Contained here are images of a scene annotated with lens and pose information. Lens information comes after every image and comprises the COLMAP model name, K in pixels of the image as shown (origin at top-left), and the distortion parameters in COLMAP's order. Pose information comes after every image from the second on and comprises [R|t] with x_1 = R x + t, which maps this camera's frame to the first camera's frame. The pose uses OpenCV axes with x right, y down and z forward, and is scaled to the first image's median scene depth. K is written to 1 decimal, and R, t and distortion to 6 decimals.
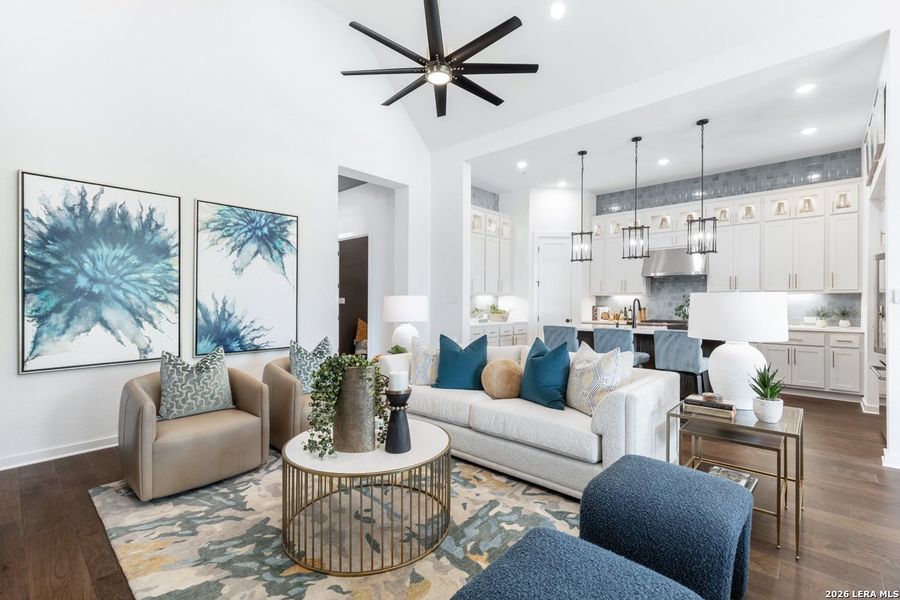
lens RADIAL K [[406.3, 0, 446.8], [0, 406.3, 304.9], [0, 0, 1]] dist [0.004374, -0.000888]
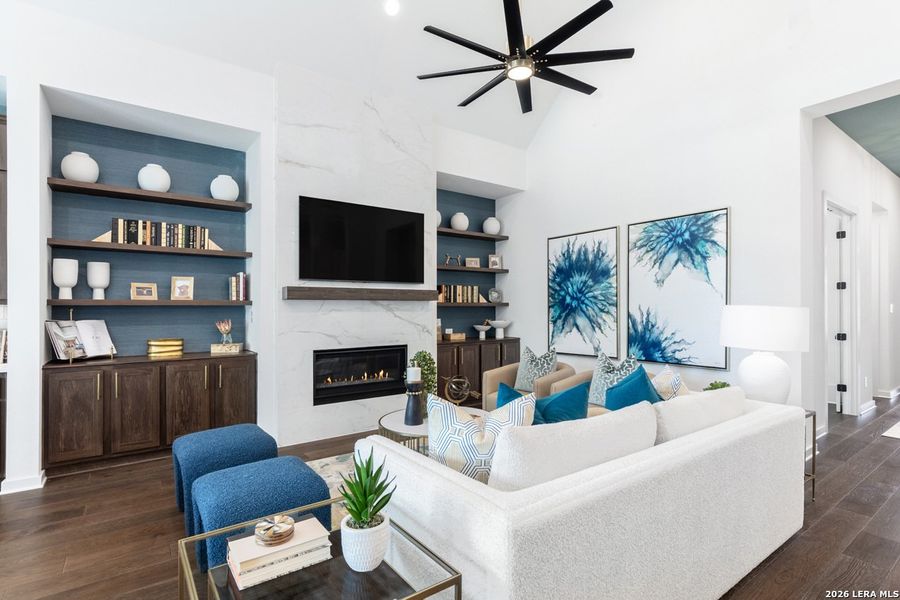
lens RADIAL K [[440.7, 0, 456.3], [0, 440.7, 307.2], [0, 0, 1]] dist [0.003922, 0.000435]
pose [[-0.190075, -0.000320, -0.981769, 0.730720], [-0.000848, 1.000000, -0.000162, -0.024086], [0.981769, 0.000802, -0.190075, 0.780698]]
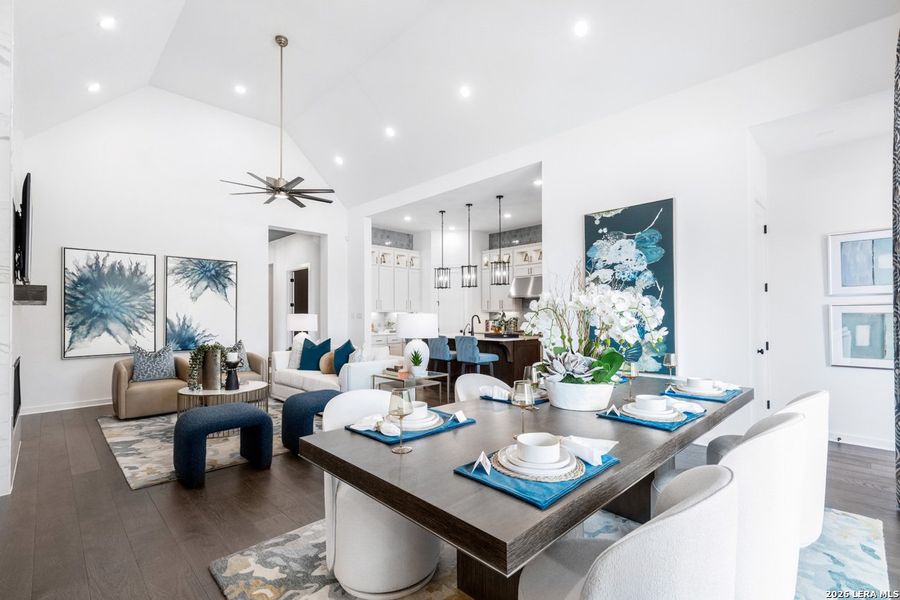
lens RADIAL K [[406.3, 0, 447.6], [0, 406.3, 316.5], [0, 0, 1]] dist [0.004374, -0.000888]
pose [[0.998585, -0.003470, -0.053067, 0.609893], [0.003092, 0.999969, -0.007199, -0.001034], [0.053091, 0.007024, 0.998565, -0.578104]]
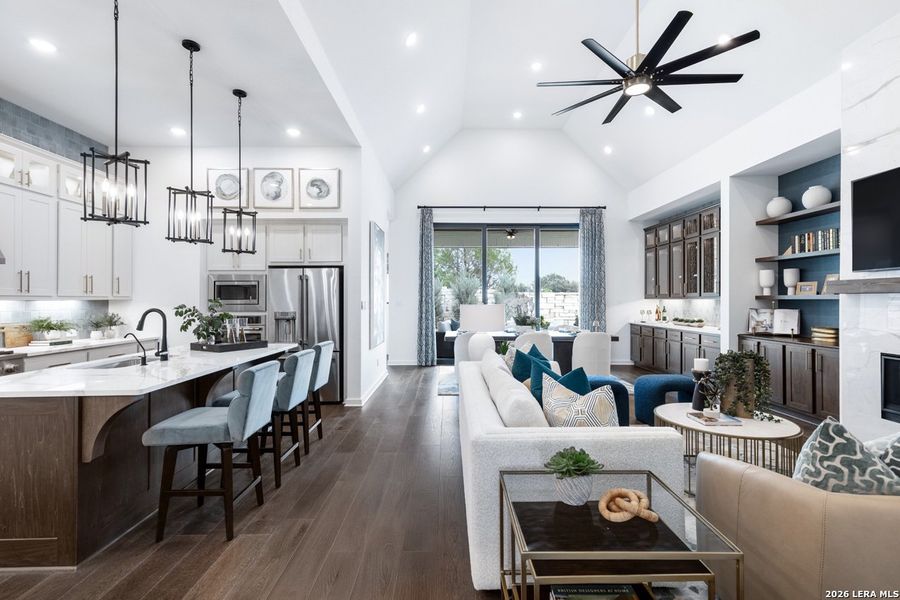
lens RADIAL K [[406.3, 0, 454.7], [0, 406.3, 299.0], [0, 0, 1]] dist [0.004374, -0.000888]
pose [[-0.679372, 0.004410, 0.733780, -0.312880], [0.007207, 0.999974, 0.000663, -0.036791], [-0.733758, 0.005739, -0.679386, 1.474014]]
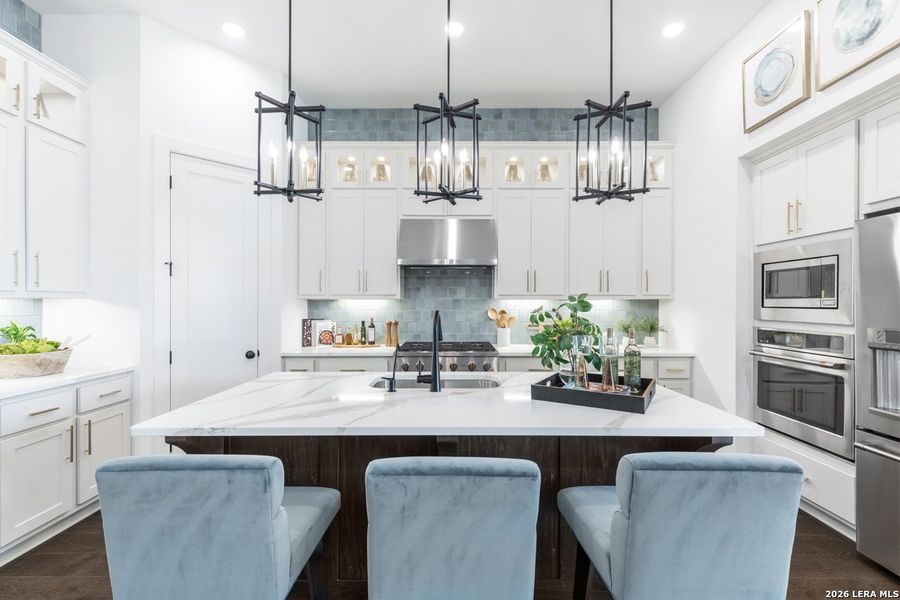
lens RADIAL K [[406.3, 0, 445.2], [0, 406.3, 303.5], [0, 0, 1]] dist [0.004374, -0.000888]
pose [[0.751363, -0.002070, 0.659886, 0.302802], [0.003951, 0.999991, -0.001362, -0.031547], [-0.659877, 0.003630, 0.751364, 0.970746]]
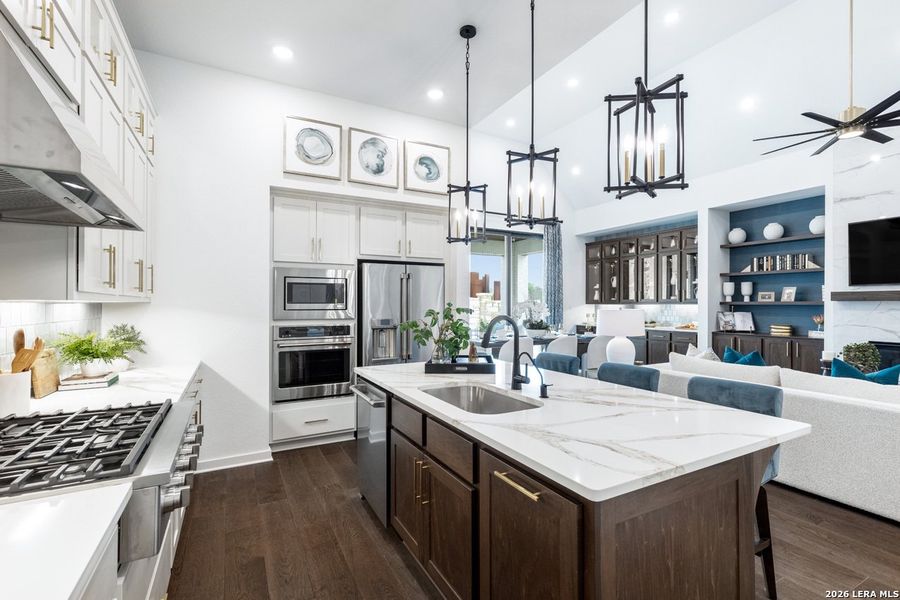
lens RADIAL K [[406.3, 0, 443.0], [0, 406.3, 302.4], [0, 0, 1]] dist [0.004374, -0.000888]
pose [[-0.939816, 0.001858, 0.341675, 0.541122], [0.002030, 0.999998, 0.000146, -0.040518], [-0.341674, 0.000831, -0.939818, 1.902770]]
